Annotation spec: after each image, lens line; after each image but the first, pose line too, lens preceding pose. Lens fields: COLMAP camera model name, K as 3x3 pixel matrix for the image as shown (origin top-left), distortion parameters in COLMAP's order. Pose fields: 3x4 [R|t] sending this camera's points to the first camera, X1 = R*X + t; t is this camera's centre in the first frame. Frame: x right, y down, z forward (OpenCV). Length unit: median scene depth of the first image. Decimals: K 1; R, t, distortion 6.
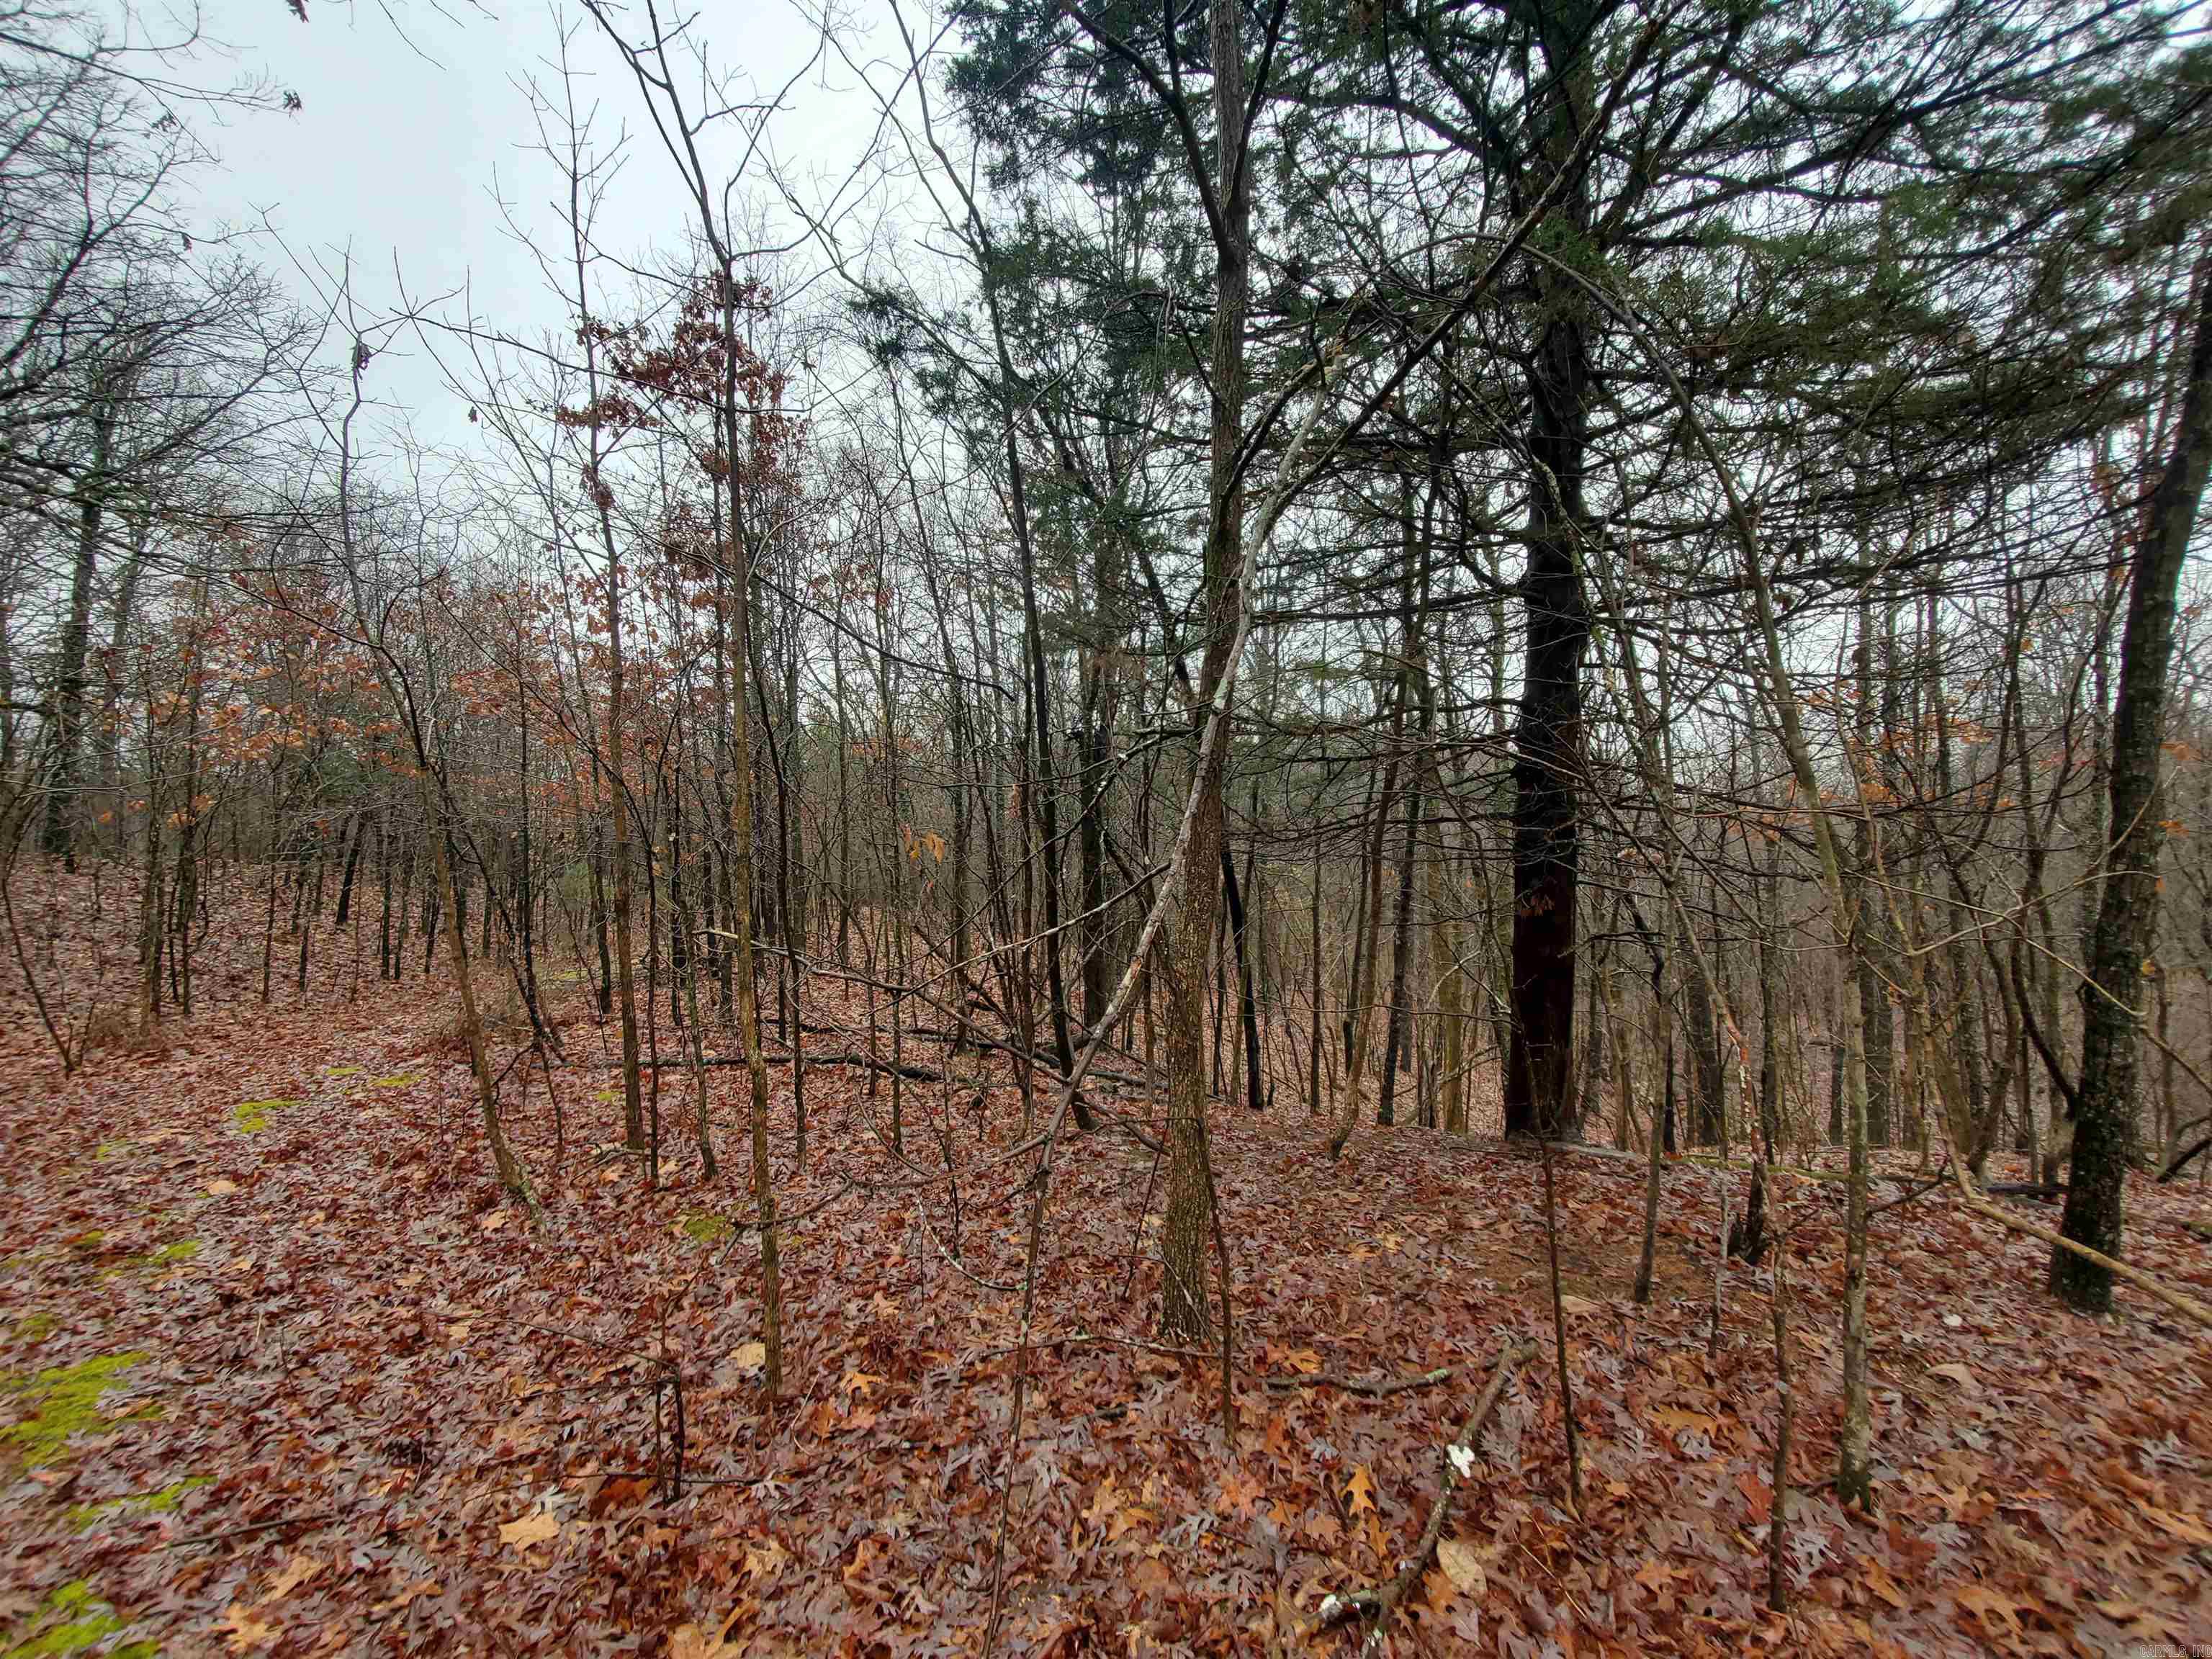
lens RADIAL K [[878.2, 0, 1107.8], [0, 878.2, 830.0], [0, 0, 1]] dist [-0.000095, 0.000442]
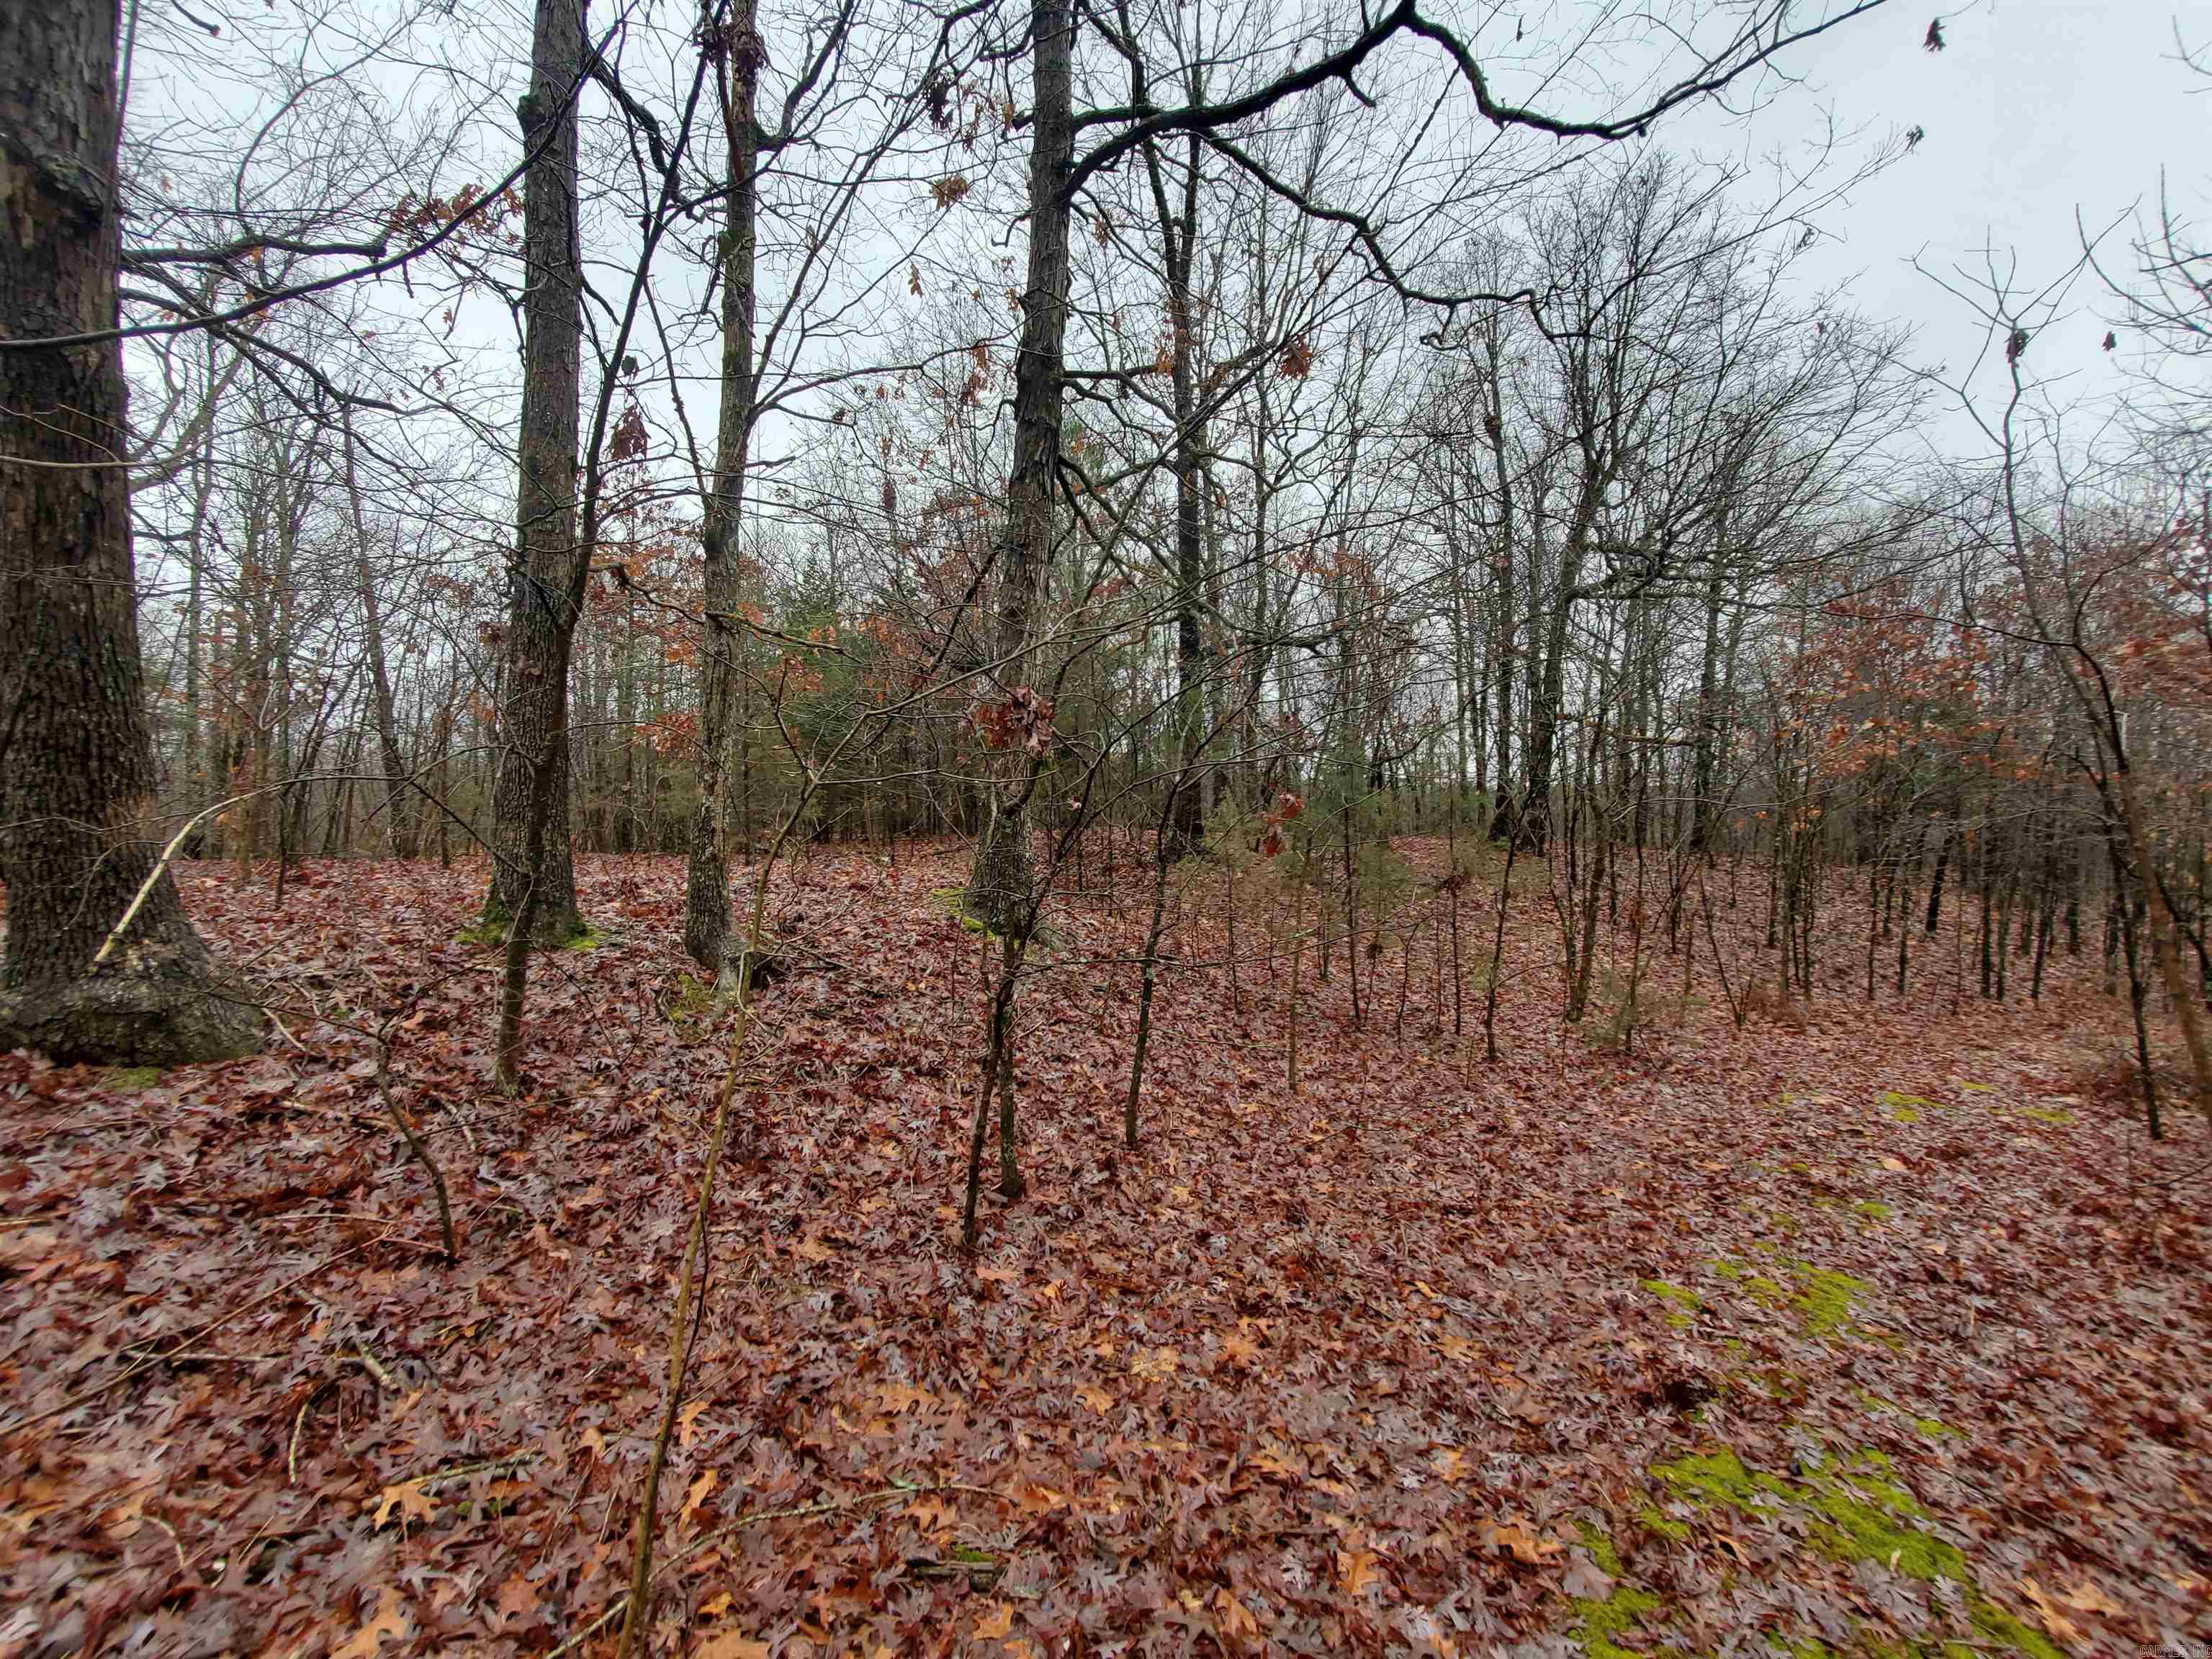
lens RADIAL K [[878.2, 0, 1107.2], [0, 878.2, 826.4], [0, 0, 1]] dist [-0.000095, 0.000442]
pose [[0.125628, -0.006774, -0.992054, -0.031547], [-0.002221, 0.999972, -0.007109, -0.006138], [0.992075, 0.003097, 0.125609, -0.097462]]
